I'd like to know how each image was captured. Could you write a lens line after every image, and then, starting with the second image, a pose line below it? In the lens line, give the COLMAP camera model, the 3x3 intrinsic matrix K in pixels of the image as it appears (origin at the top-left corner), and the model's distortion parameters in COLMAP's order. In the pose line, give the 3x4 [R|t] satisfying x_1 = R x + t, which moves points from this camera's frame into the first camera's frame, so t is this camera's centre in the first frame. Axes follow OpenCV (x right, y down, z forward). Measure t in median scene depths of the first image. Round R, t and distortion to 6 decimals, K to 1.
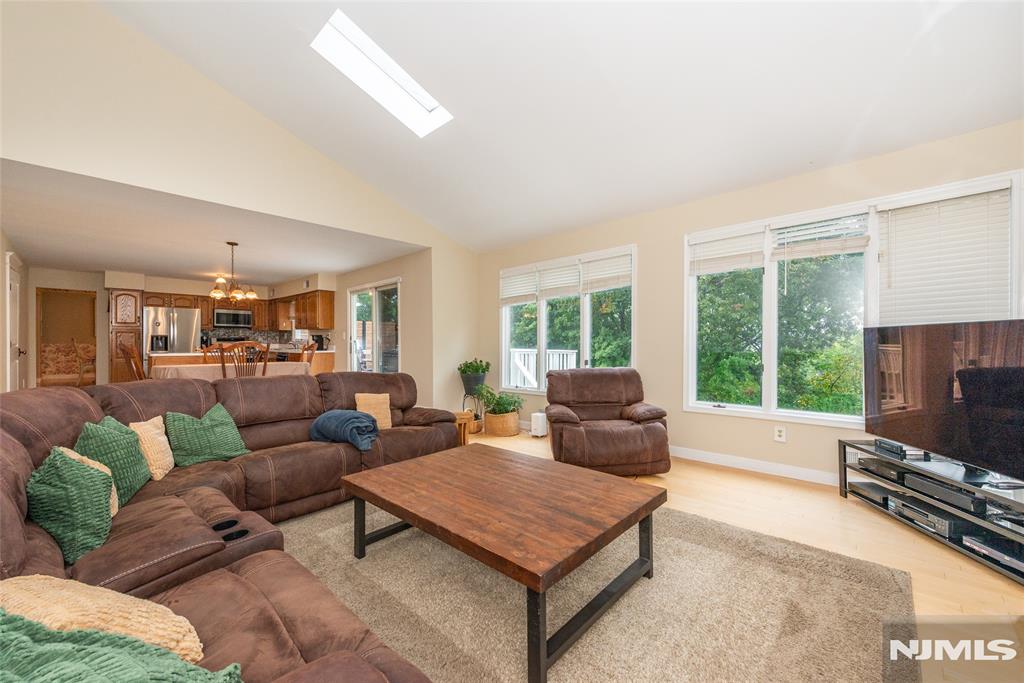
lens RADIAL K [[404.6, 0, 507.5], [0, 404.6, 343.3], [0, 0, 1]] dist [0.008517, -0.000042]
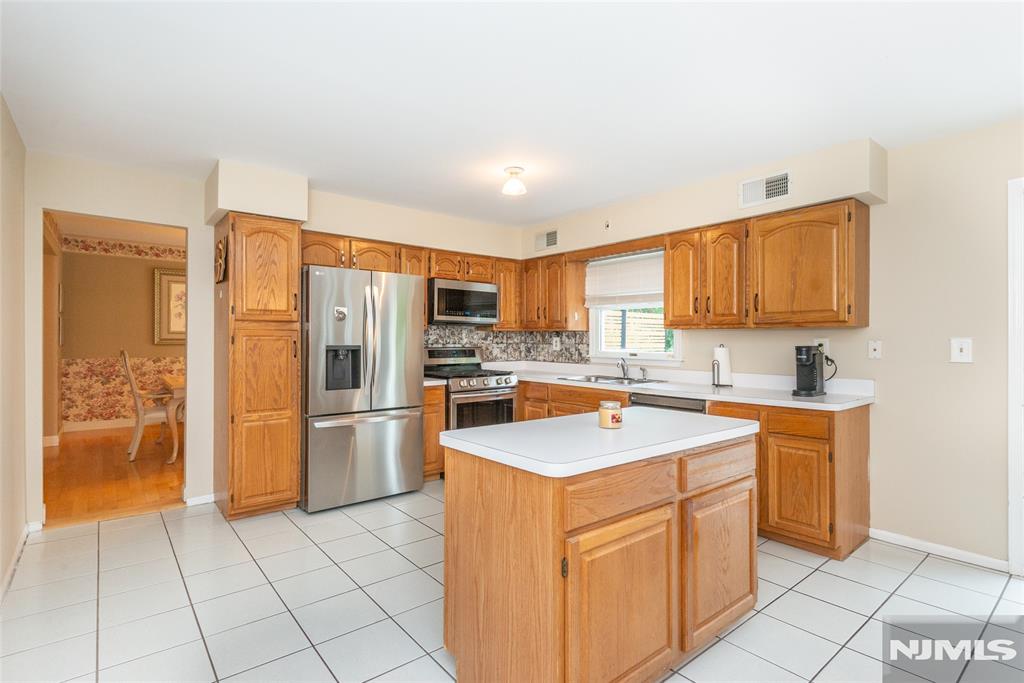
lens RADIAL K [[501.7, 0, 513.3], [0, 501.7, 340.5], [0, 0, 1]] dist [0.002479, 0.000166]
pose [[0.992181, 0.000903, -0.124807, -0.544721], [-0.001554, 0.999986, -0.005118, -0.019400], [0.124800, 0.005271, 0.992168, 0.485304]]
